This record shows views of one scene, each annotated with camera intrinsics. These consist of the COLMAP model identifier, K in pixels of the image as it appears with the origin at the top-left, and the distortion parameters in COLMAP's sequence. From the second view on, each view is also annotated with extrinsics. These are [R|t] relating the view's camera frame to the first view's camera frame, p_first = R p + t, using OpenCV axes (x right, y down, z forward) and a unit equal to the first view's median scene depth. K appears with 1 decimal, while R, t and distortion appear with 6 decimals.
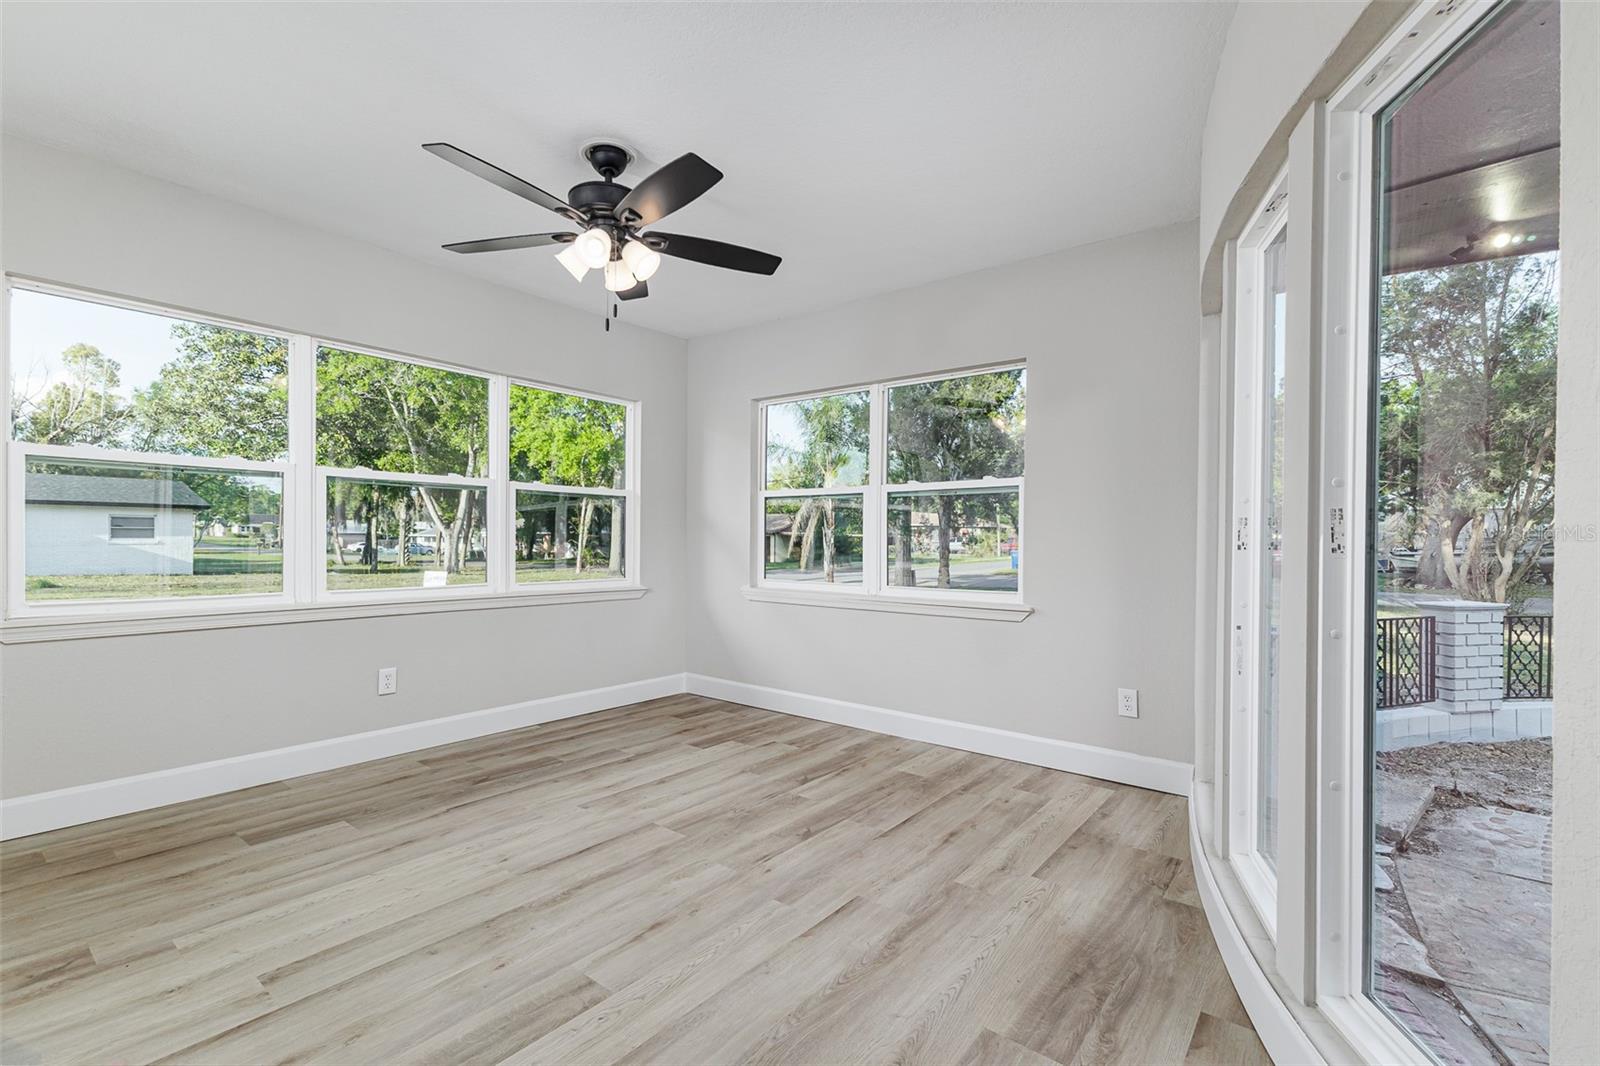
lens RADIAL K [[694.5, 0, 807.9], [0, 694.5, 530.2], [0, 0, 1]] dist [0.000663, -0.000547]
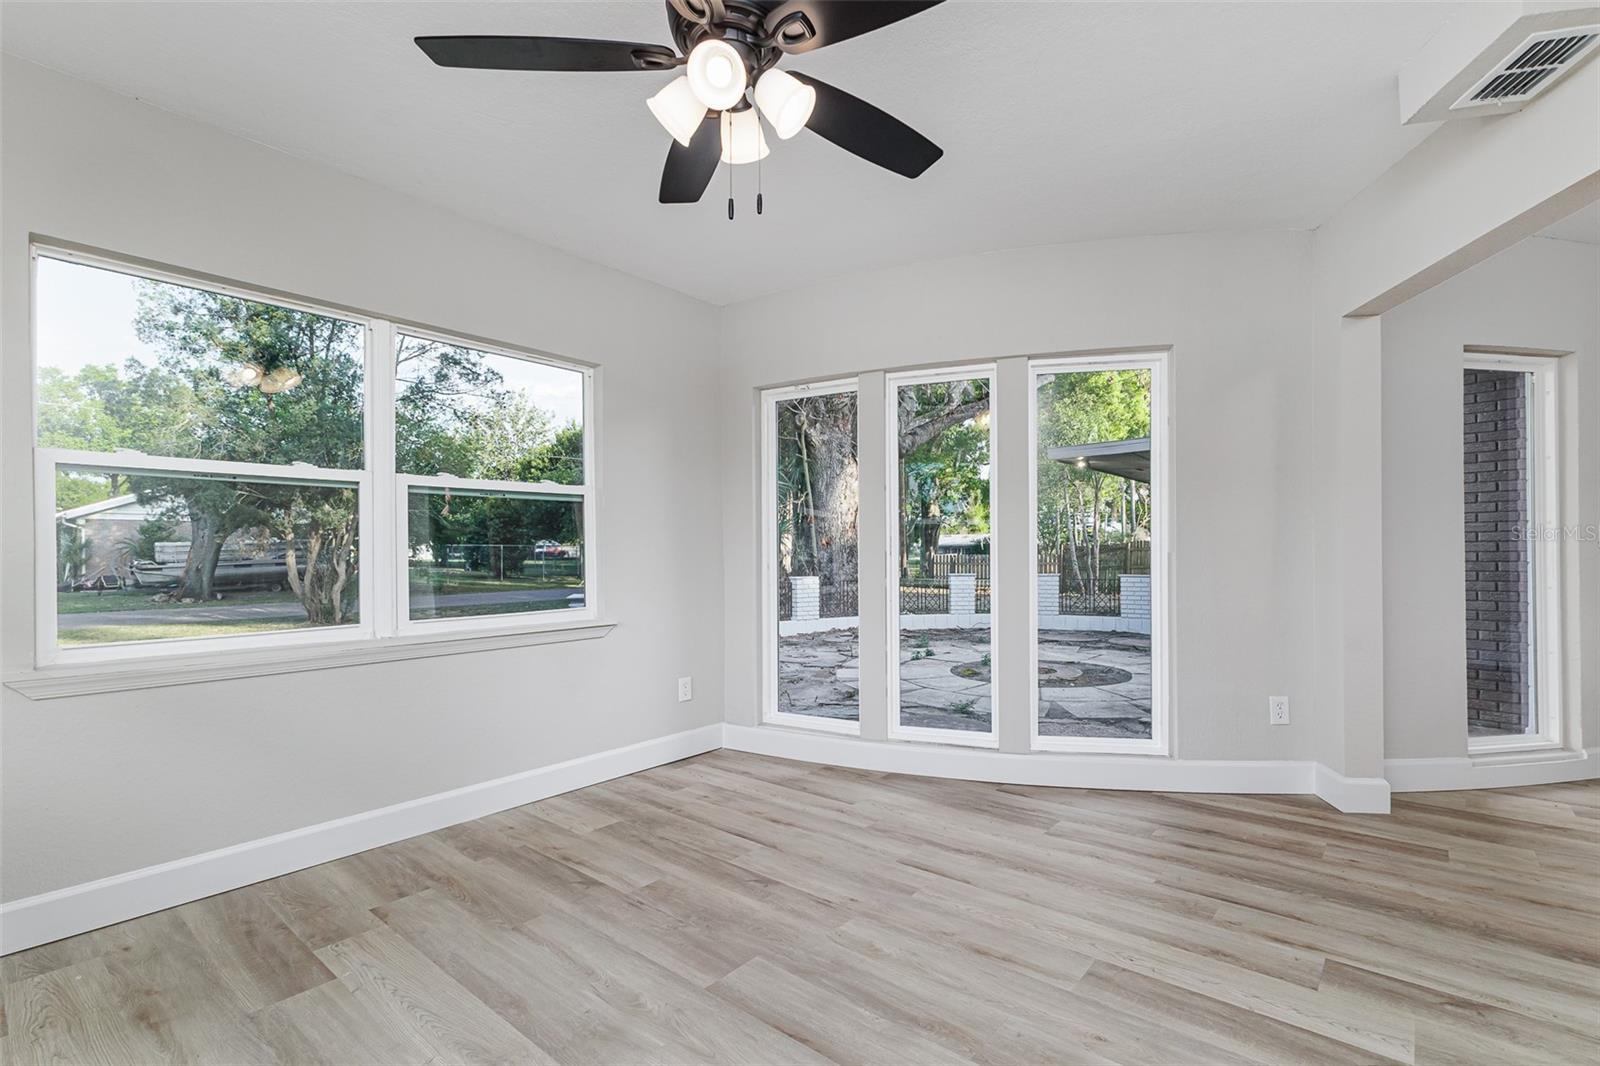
lens RADIAL K [[694.5, 0, 807.9], [0, 694.5, 530.2], [0, 0, 1]] dist [0.000663, -0.000547]
pose [[0.064233, 0.019848, 0.997738, -0.769427], [-0.000828, 0.999803, -0.019836, -0.006897], [-0.997935, 0.000448, 0.064237, 0.737139]]
